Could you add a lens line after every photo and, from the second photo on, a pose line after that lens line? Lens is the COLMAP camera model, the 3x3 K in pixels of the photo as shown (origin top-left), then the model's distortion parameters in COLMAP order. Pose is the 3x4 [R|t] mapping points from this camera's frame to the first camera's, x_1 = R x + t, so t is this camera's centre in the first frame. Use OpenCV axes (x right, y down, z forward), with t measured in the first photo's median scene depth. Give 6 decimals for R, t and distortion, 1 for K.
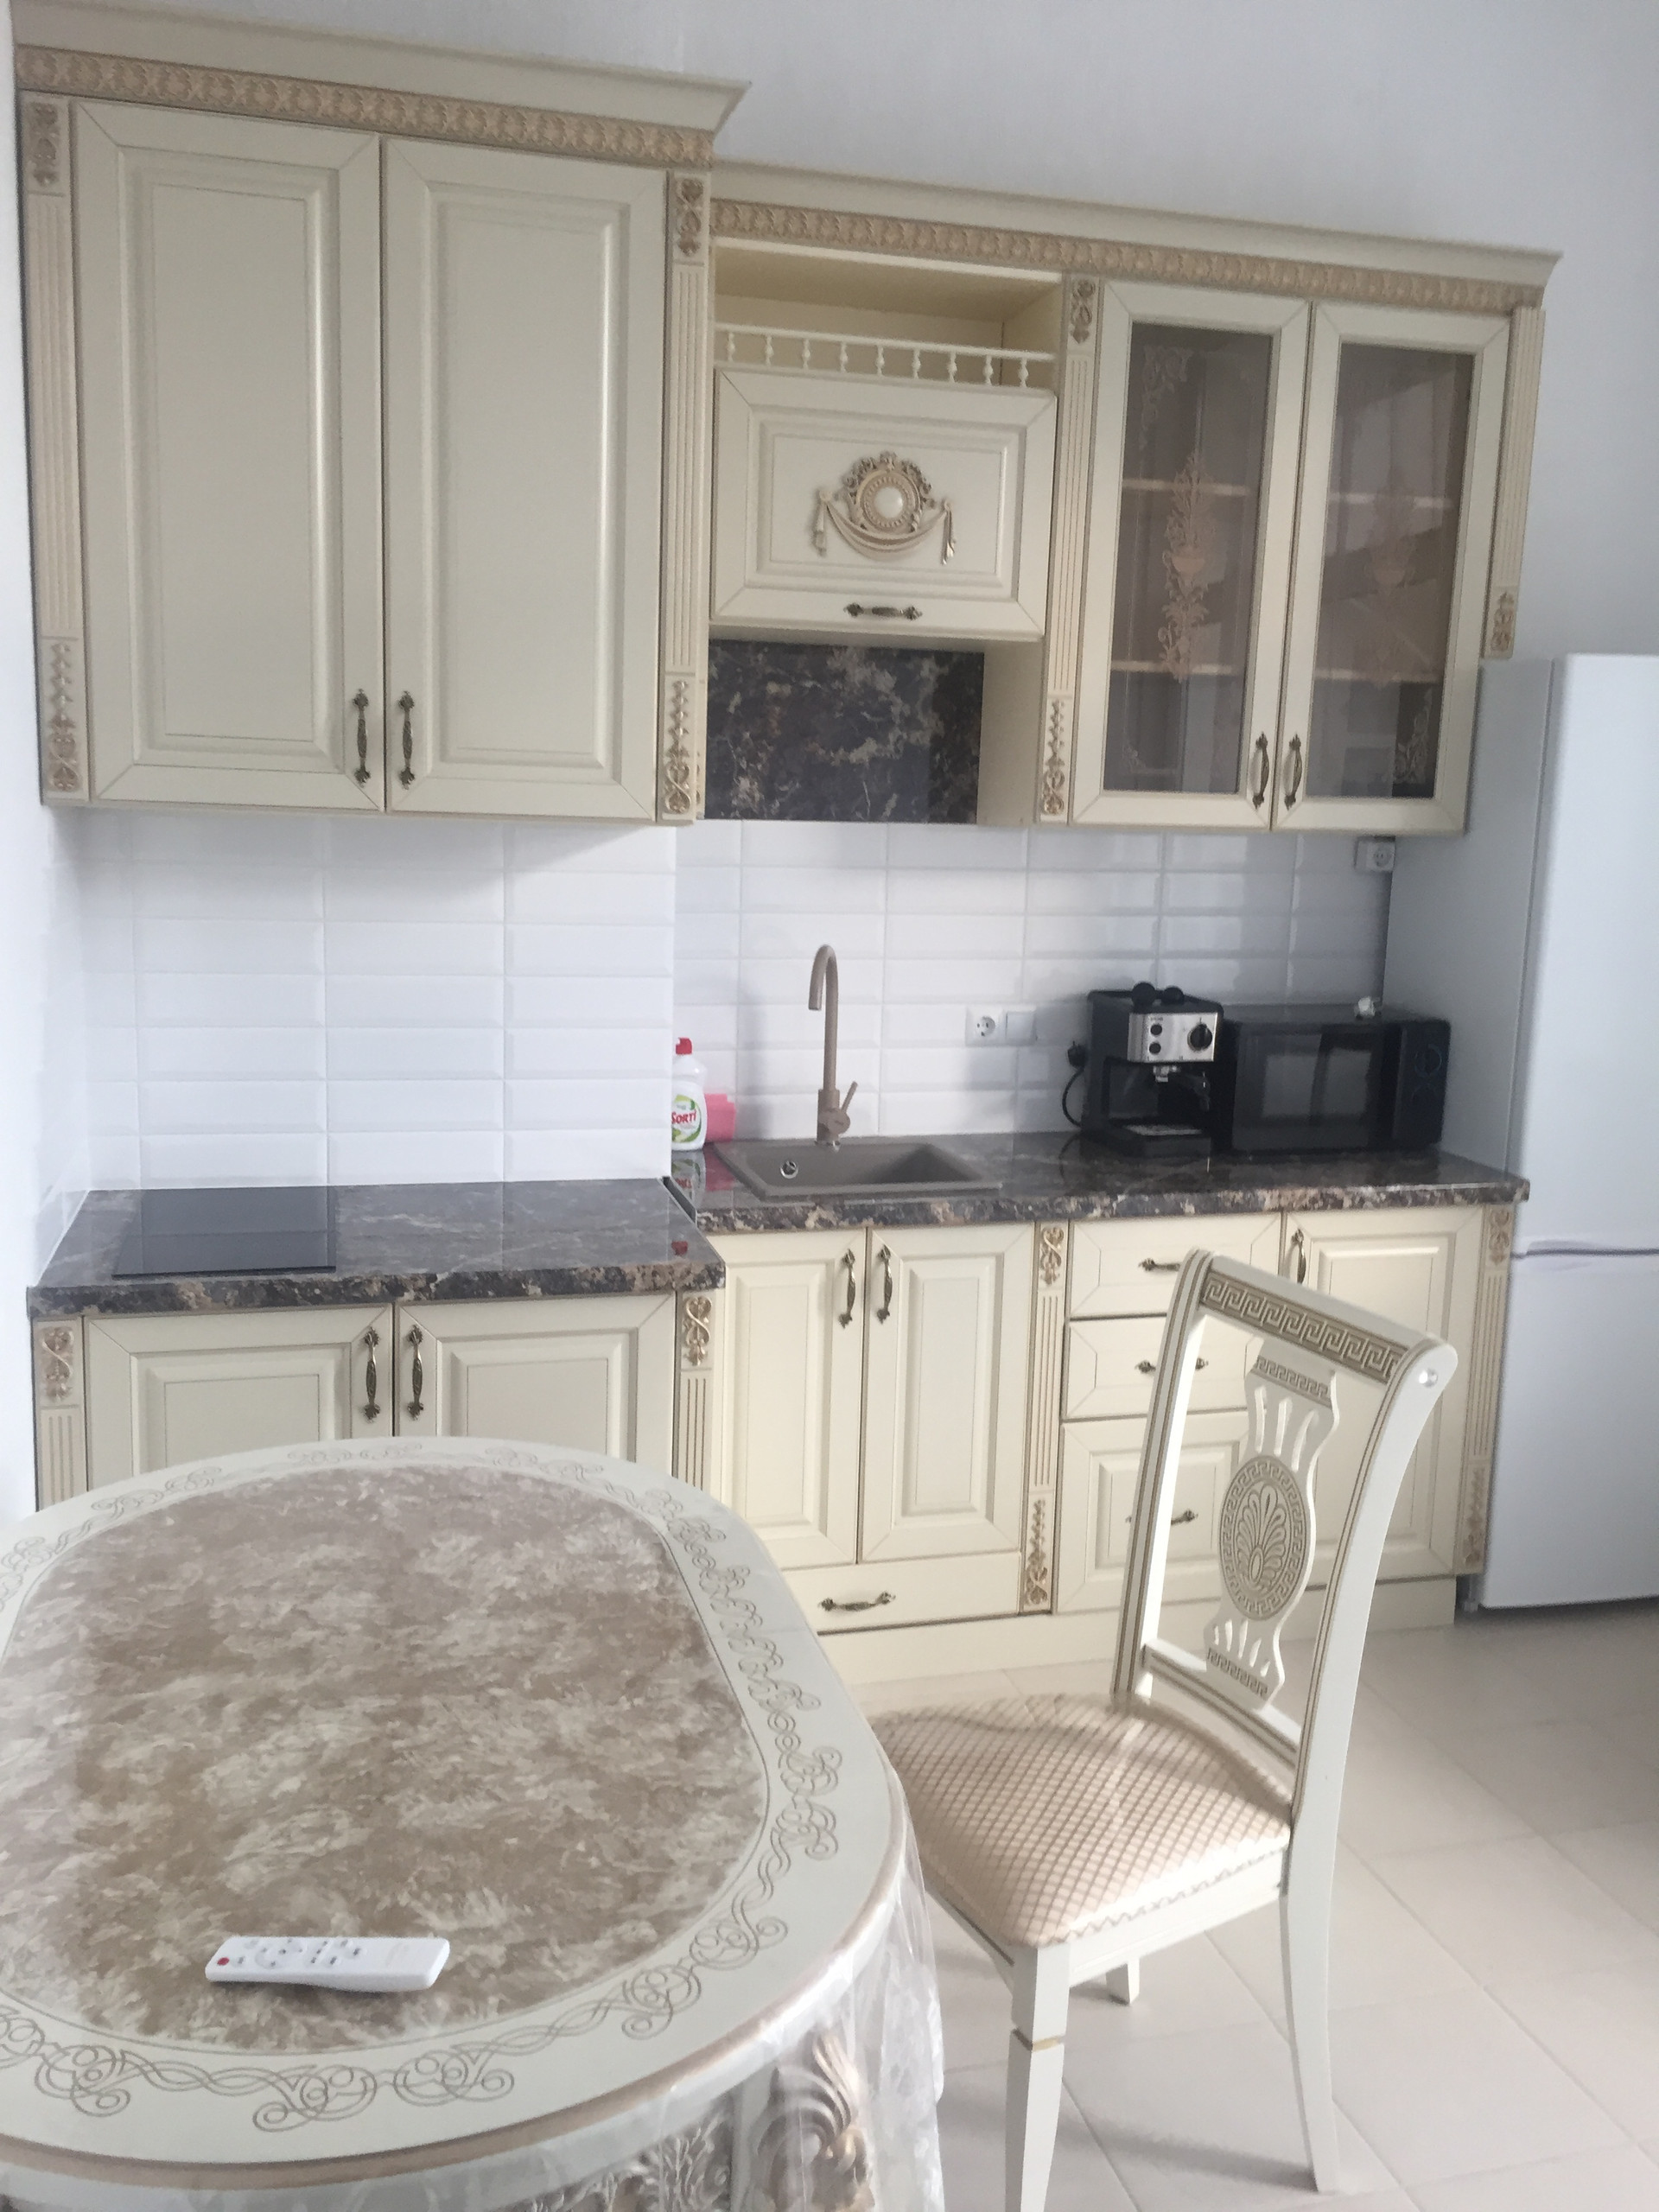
lens RADIAL K [[1903.8, 0, 825.2], [0, 1903.8, 1056.9], [0, 0, 1]] dist [0.073044, -0.113652]
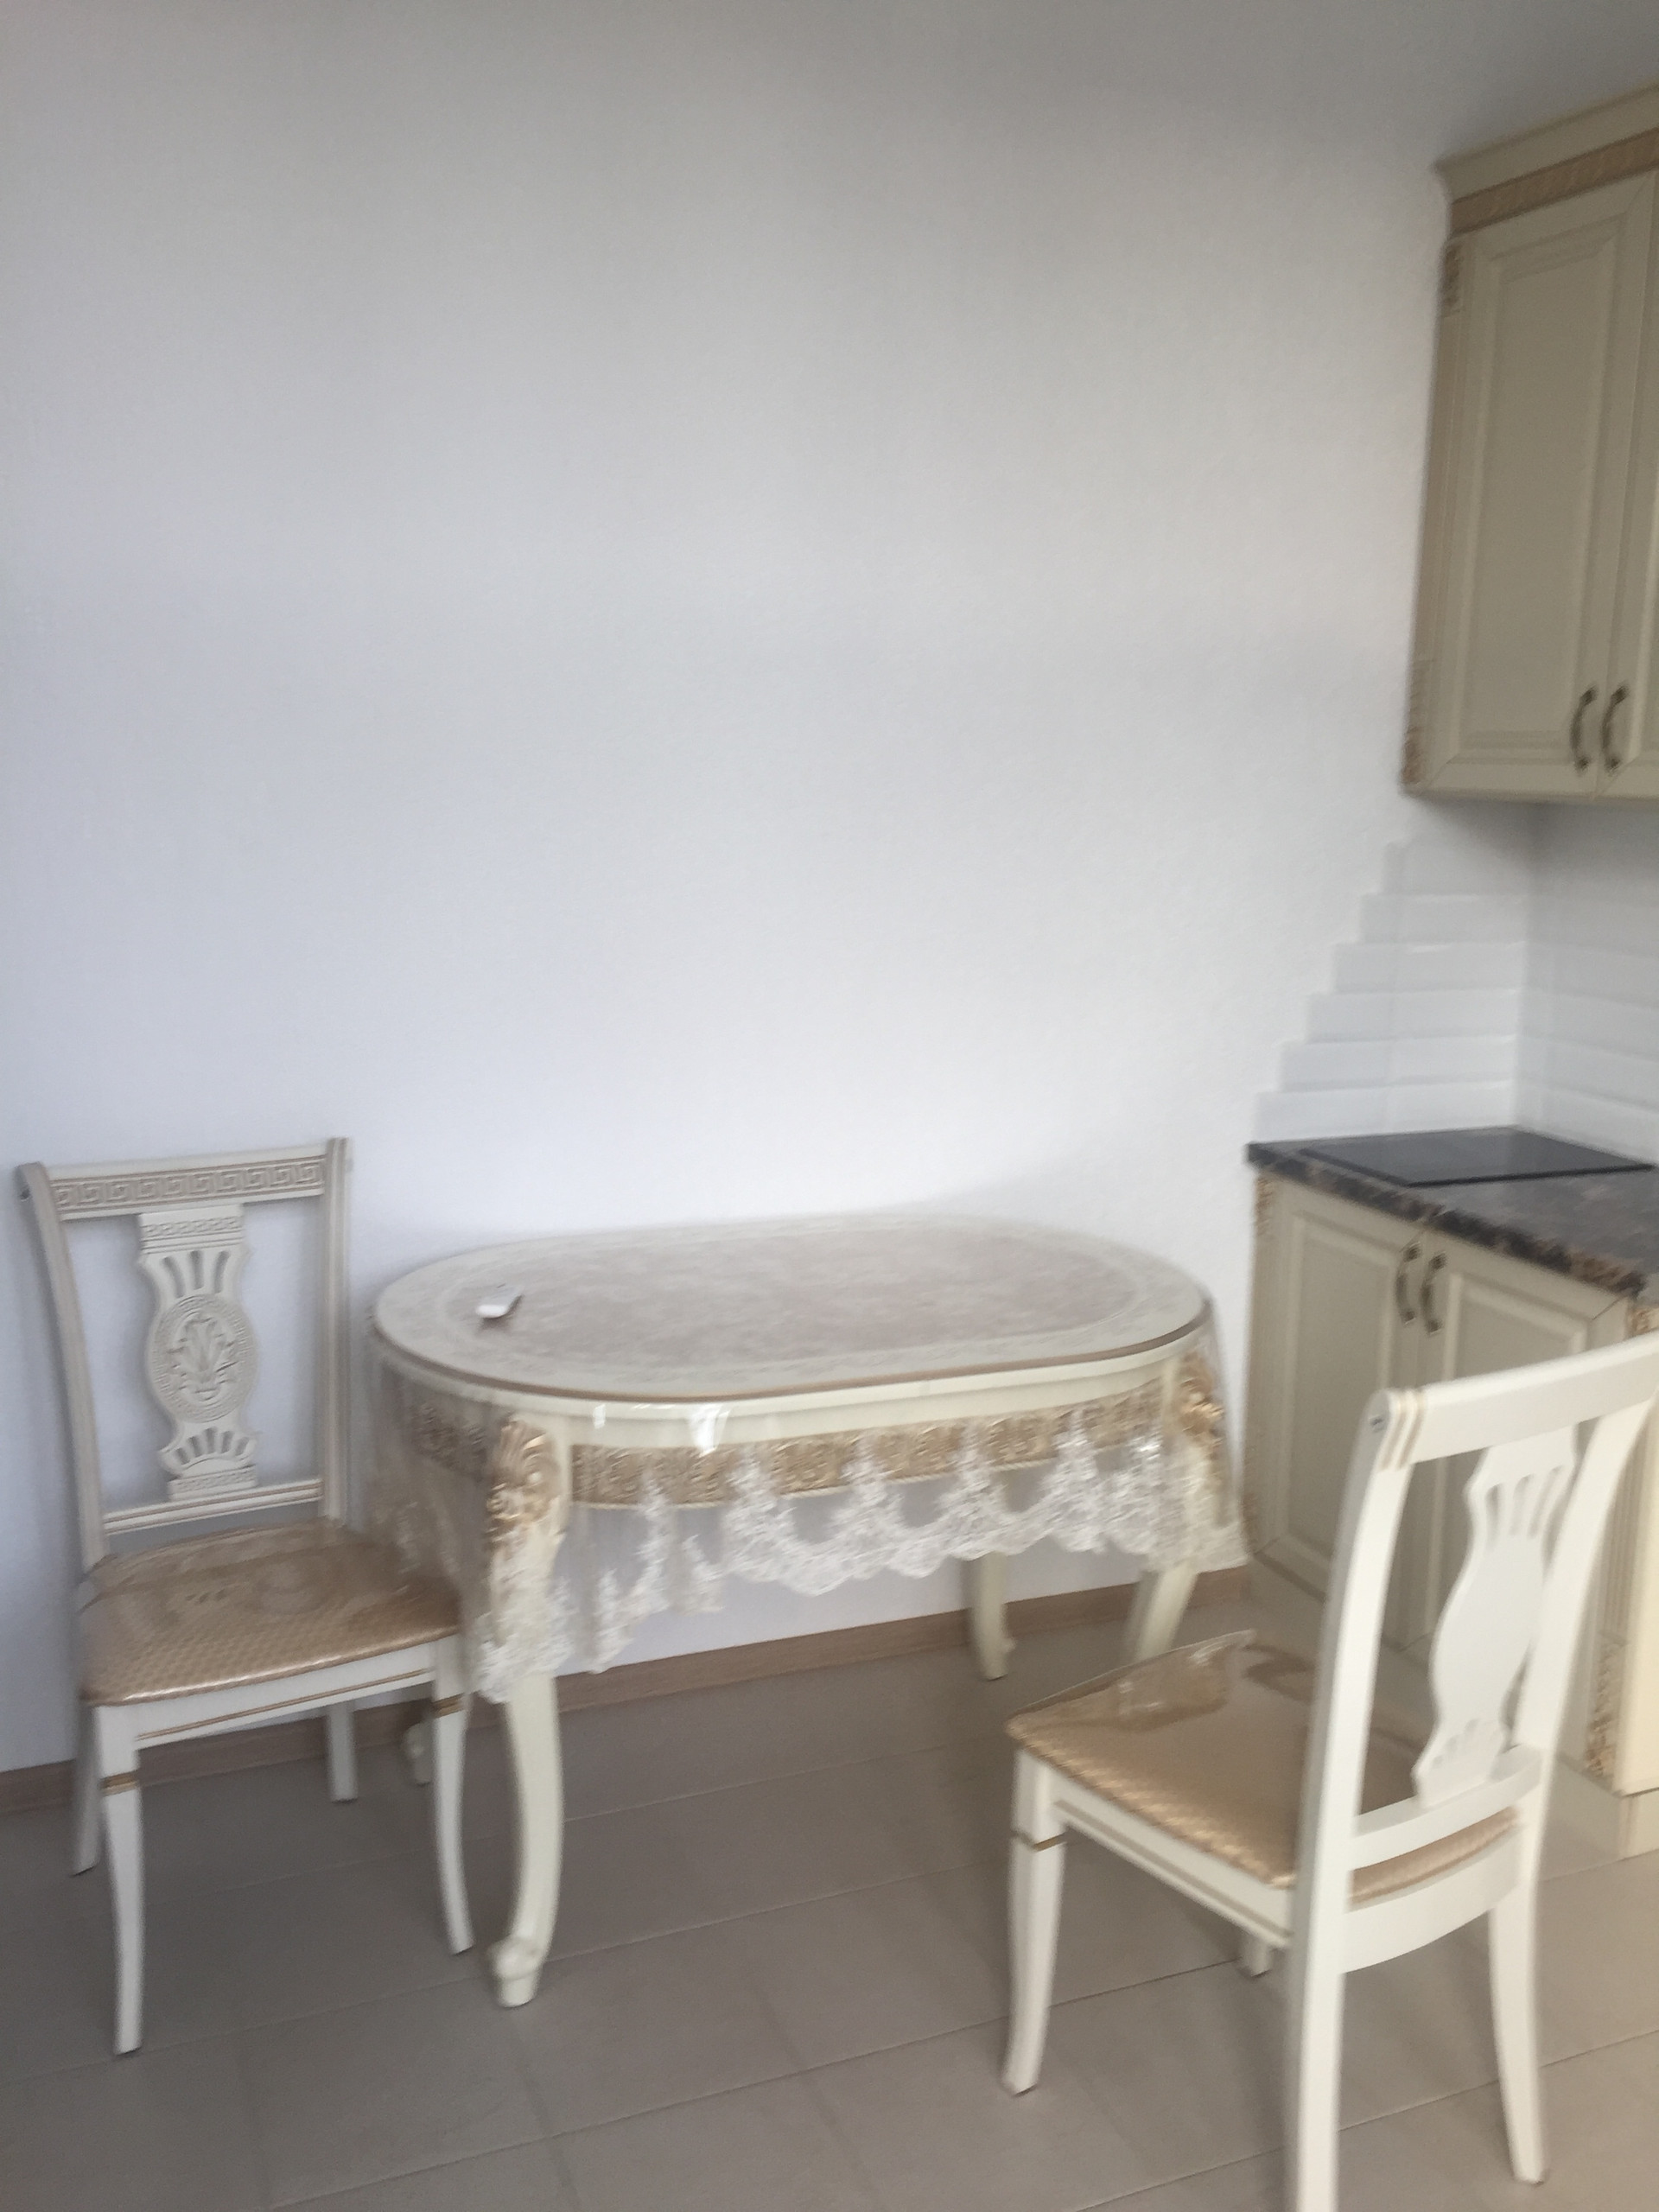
lens RADIAL K [[1903.8, 0, 824.7], [0, 1903.8, 1105.3], [0, 0, 1]] dist [0.073044, -0.113652]
pose [[0.123844, 0.141168, -0.982209, 0.810480], [-0.157035, 0.980144, 0.121072, -0.023107], [0.979797, 0.139247, 0.143553, 0.455879]]
